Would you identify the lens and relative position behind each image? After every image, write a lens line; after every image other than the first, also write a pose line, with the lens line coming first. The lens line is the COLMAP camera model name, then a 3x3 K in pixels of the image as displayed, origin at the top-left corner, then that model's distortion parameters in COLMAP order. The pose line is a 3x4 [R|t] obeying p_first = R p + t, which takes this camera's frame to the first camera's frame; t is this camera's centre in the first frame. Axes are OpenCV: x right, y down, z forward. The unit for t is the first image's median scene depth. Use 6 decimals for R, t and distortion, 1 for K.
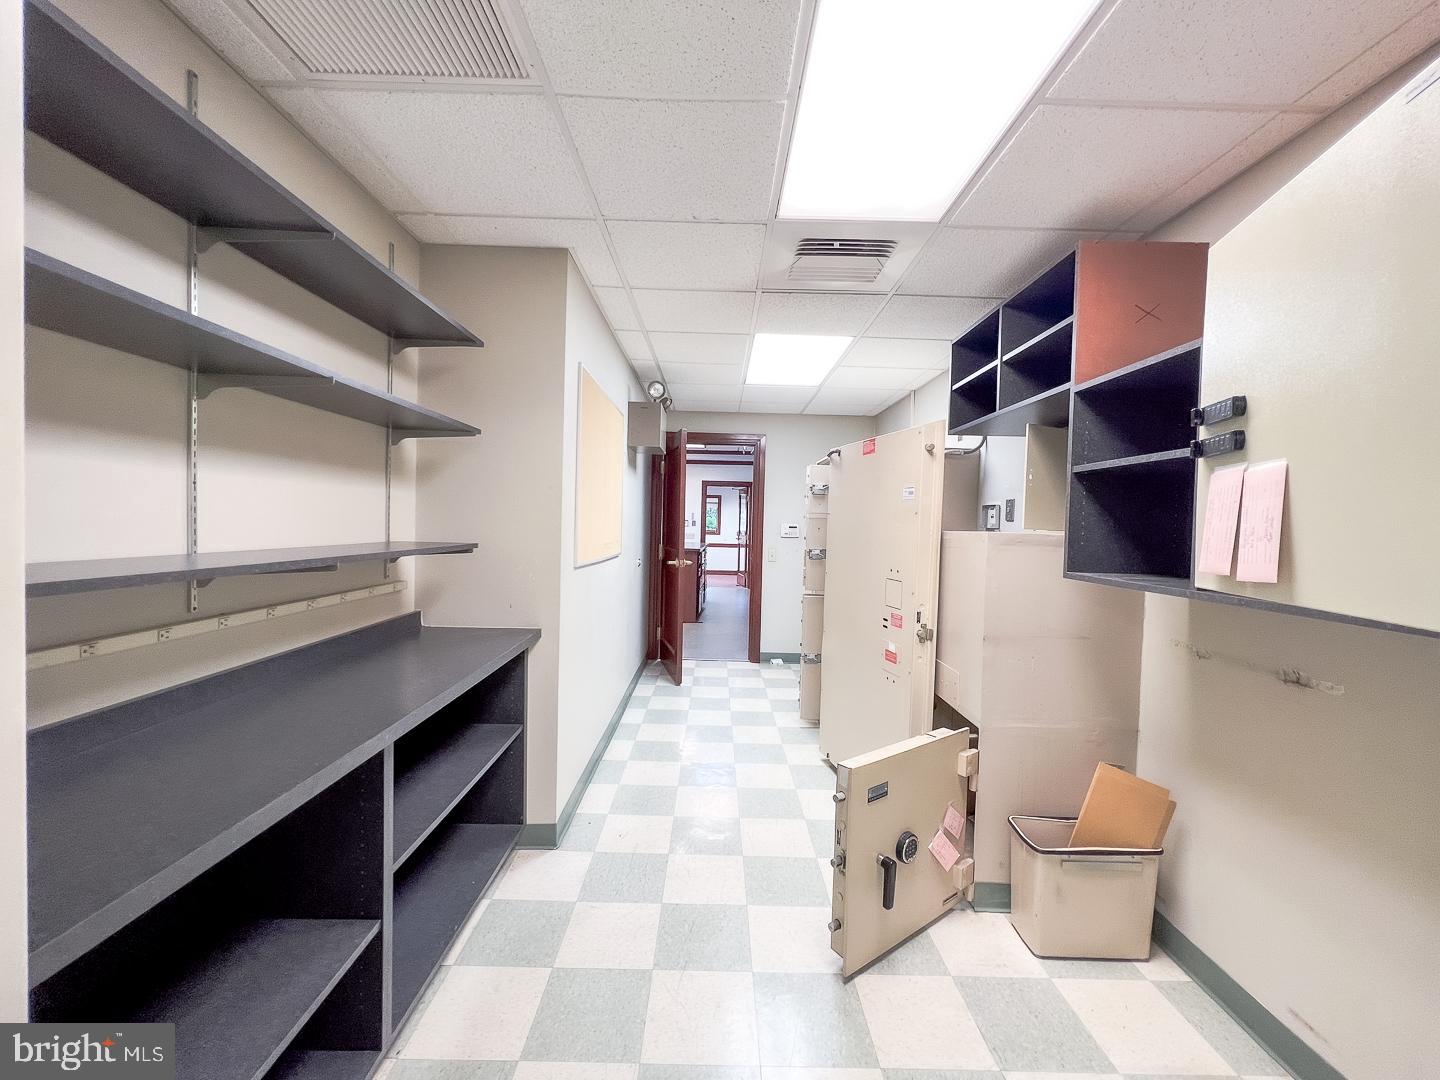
lens RADIAL K [[581.2, 0, 722.8], [0, 581.2, 541.9], [0, 0, 1]] dist [-0.007444, 0.001512]
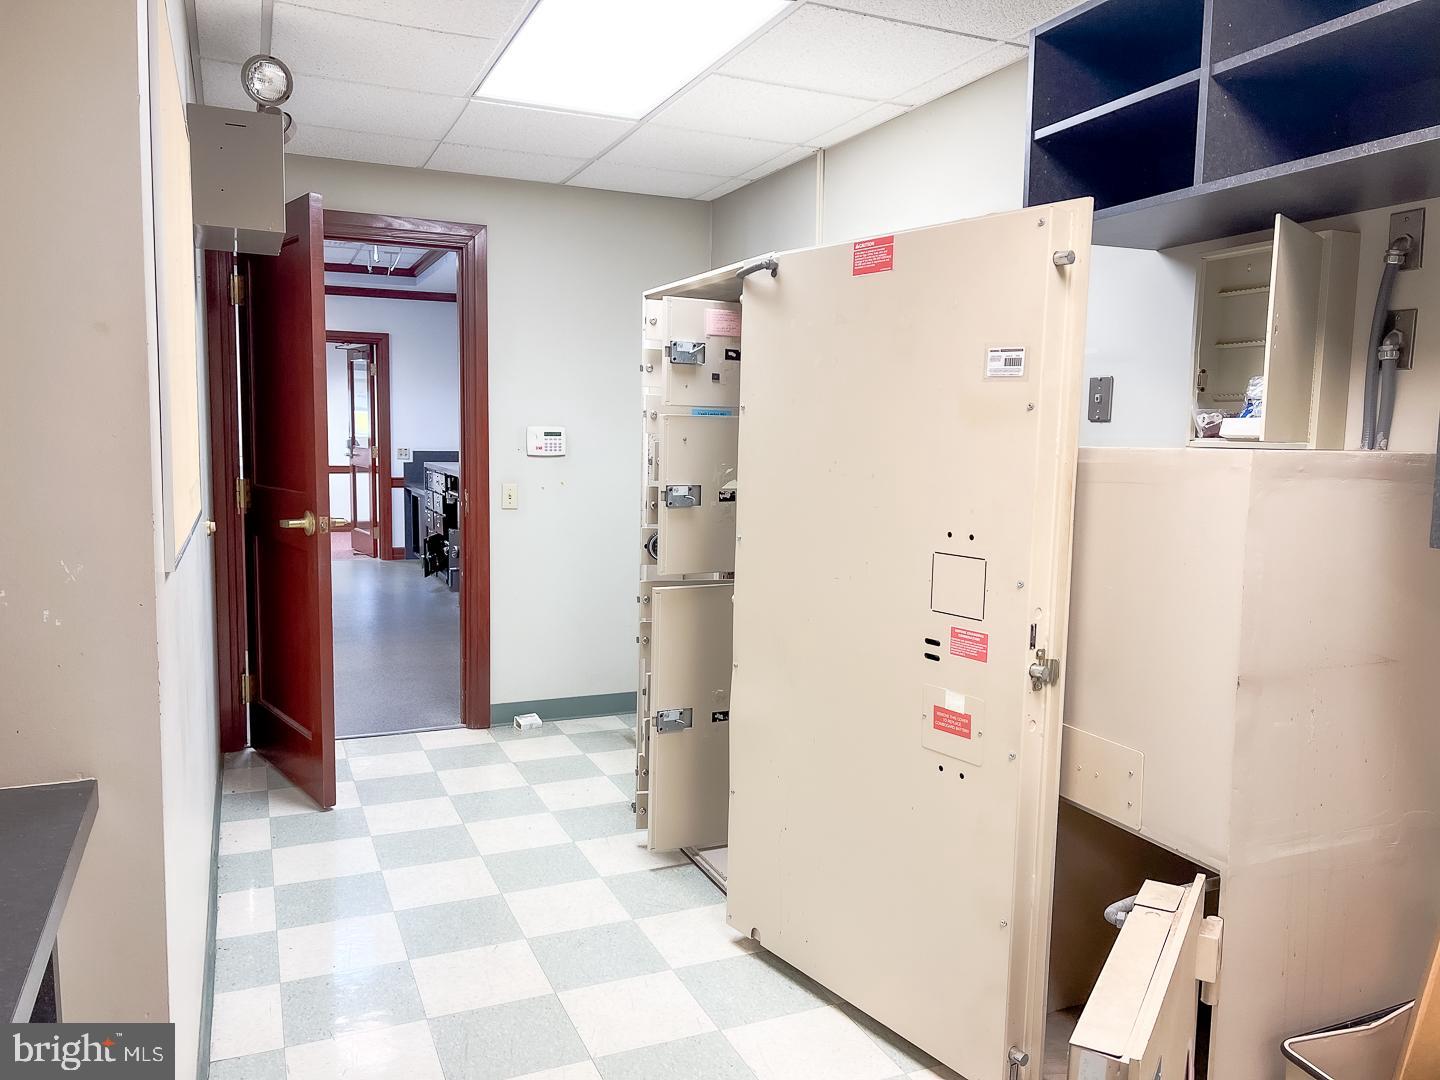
lens RADIAL K [[1074.2, 0, 720.1], [0, 1074.2, 537.7], [0, 0, 1]] dist [0.051040, -0.057004]
pose [[0.916135, -0.051173, 0.397591, -0.137924], [0.019613, 0.996353, 0.083046, -0.014626], [-0.400391, -0.068283, 0.913797, 0.199645]]
